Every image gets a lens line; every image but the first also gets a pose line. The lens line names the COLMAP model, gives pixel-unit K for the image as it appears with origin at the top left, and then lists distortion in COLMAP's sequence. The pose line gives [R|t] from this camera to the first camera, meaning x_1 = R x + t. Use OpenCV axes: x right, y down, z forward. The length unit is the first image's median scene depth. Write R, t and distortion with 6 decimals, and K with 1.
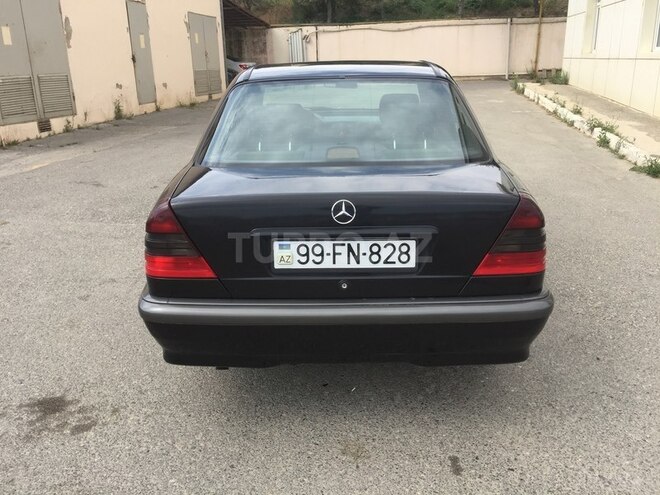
lens RADIAL K [[558.9, 0, 330.0], [0, 558.9, 247.5], [0, 0, 1]] dist [0.084612, -0.118389]
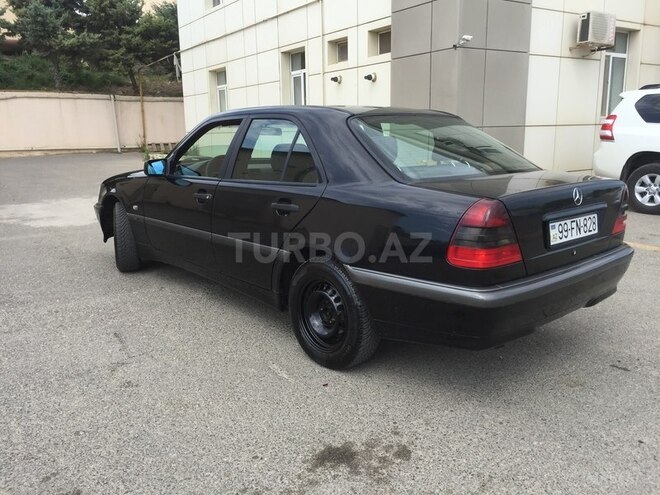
lens RADIAL K [[558.9, 0, 330.0], [0, 558.9, 247.5], [0, 0, 1]] dist [0.084612, -0.118389]
pose [[0.731408, -0.122292, 0.670885, -0.191013], [0.209174, 0.976598, -0.050026, 0.000199], [-0.649067, 0.176921, 0.739872, 0.053104]]
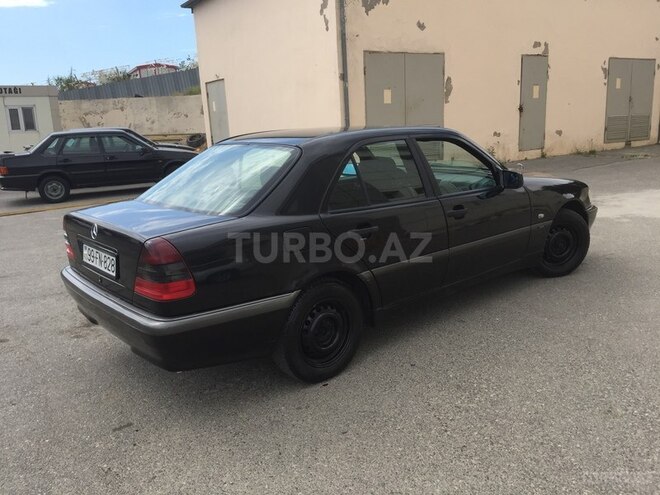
lens RADIAL K [[558.9, 0, 330.0], [0, 558.9, 247.5], [0, 0, 1]] dist [0.084612, -0.118389]
pose [[0.663148, 0.162070, -0.730731, 0.225443], [-0.212416, 0.976887, 0.023896, -0.027416], [0.717715, 0.139372, 0.682247, 0.054467]]
